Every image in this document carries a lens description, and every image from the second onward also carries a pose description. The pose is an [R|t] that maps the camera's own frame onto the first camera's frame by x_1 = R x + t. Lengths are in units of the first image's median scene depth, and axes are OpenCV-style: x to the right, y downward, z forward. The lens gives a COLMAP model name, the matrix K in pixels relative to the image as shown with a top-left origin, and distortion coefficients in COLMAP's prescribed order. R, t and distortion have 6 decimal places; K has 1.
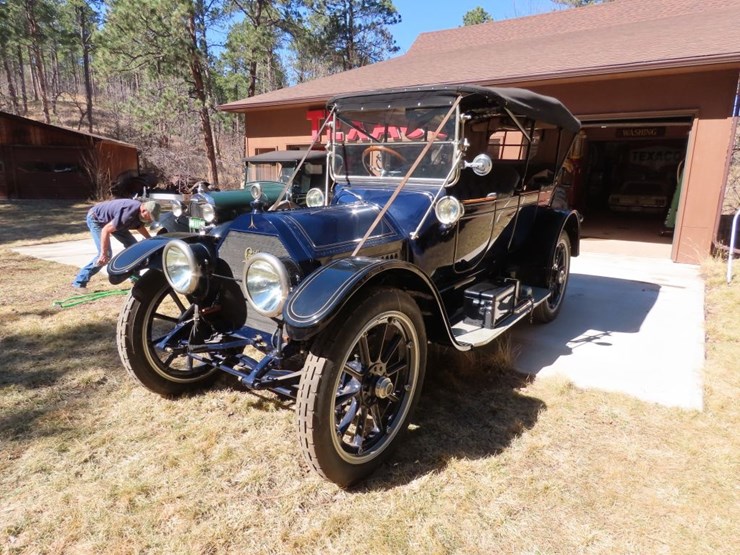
lens RADIAL K [[469.8, 0, 368.7], [0, 469.8, 278.2], [0, 0, 1]] dist [-0.001400, -0.002897]
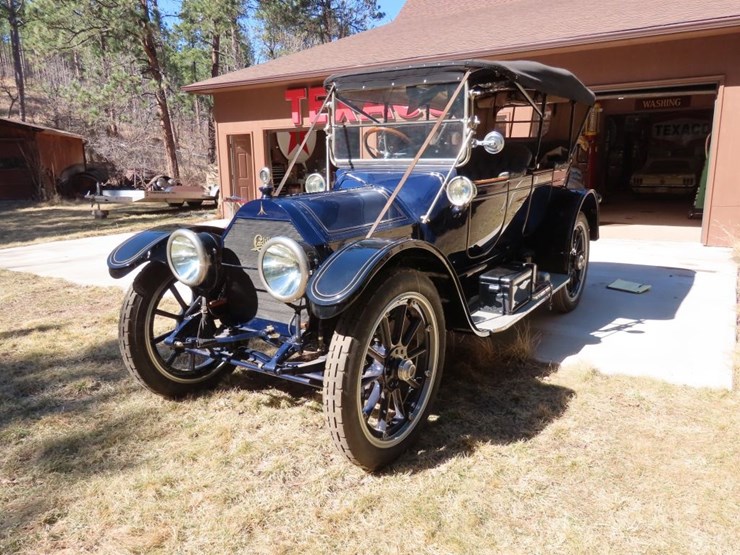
lens RADIAL K [[551.4, 0, 368.8], [0, 551.4, 276.8], [0, 0, 1]] dist [0.008828, -0.008165]
pose [[0.999096, -0.035887, 0.022803, -0.036403], [0.036145, 0.999286, -0.010971, 0.026610], [-0.022393, 0.011785, 0.999680, -0.087026]]
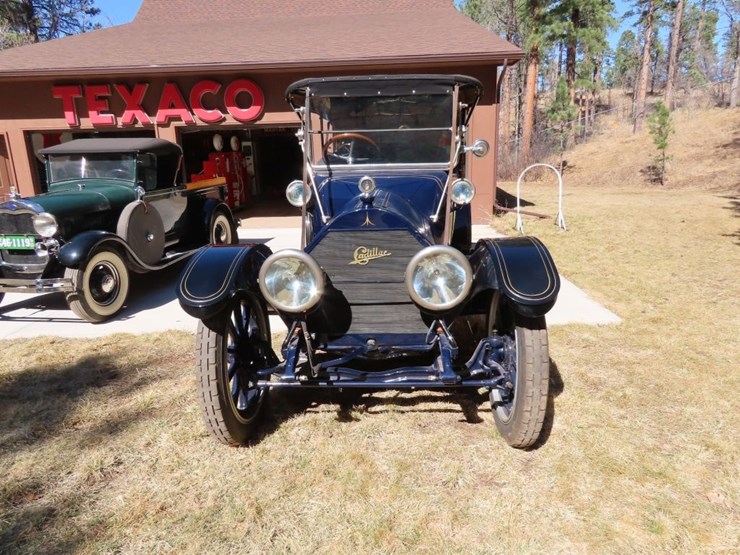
lens RADIAL K [[489.2, 0, 373.0], [0, 489.2, 279.1], [0, 0, 1]] dist [0.005180, -0.001874]
pose [[0.841063, -0.168857, 0.513906, -0.467174], [0.155839, 0.985389, 0.068727, -0.041294], [-0.518003, 0.022282, 0.855089, 0.106476]]
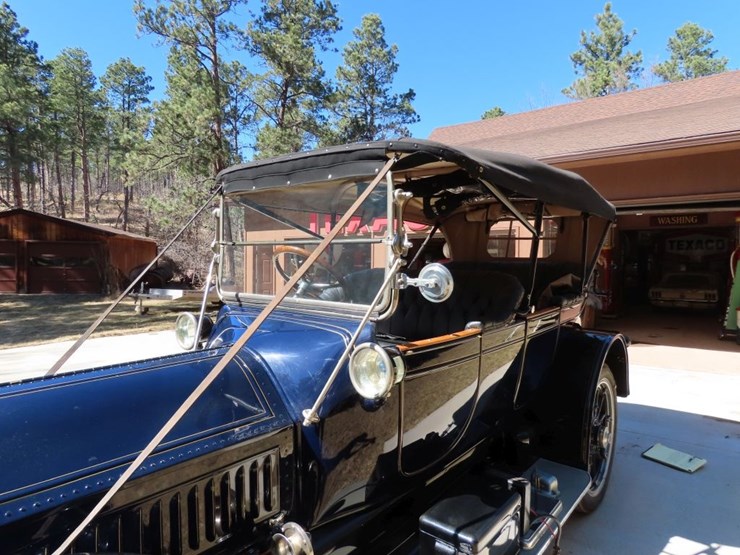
lens RADIAL K [[469.8, 0, 368.3], [0, 469.8, 277.6], [0, 0, 1]] dist [-0.001400, -0.002897]
pose [[0.998081, -0.005950, -0.061628, 0.149472], [-0.005669, 0.982408, -0.186664, -0.111739], [0.061654, 0.186655, 0.980489, 0.365143]]
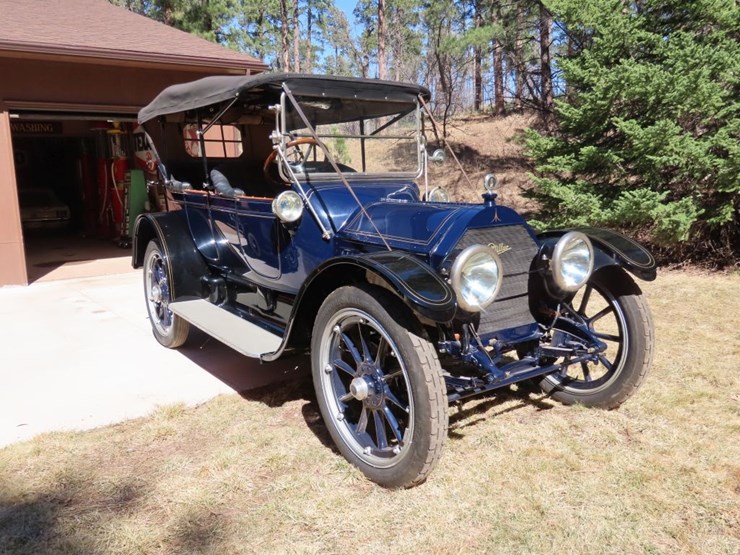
lens RADIAL K [[640.3, 0, 373.2], [0, 640.3, 277.7], [0, 0, 1]] dist [0.019824, -0.003668]
pose [[0.320673, -0.171189, 0.931592, -0.958433], [0.240870, 0.965937, 0.094588, -0.110598], [-0.916052, 0.194060, 0.350984, 0.494890]]
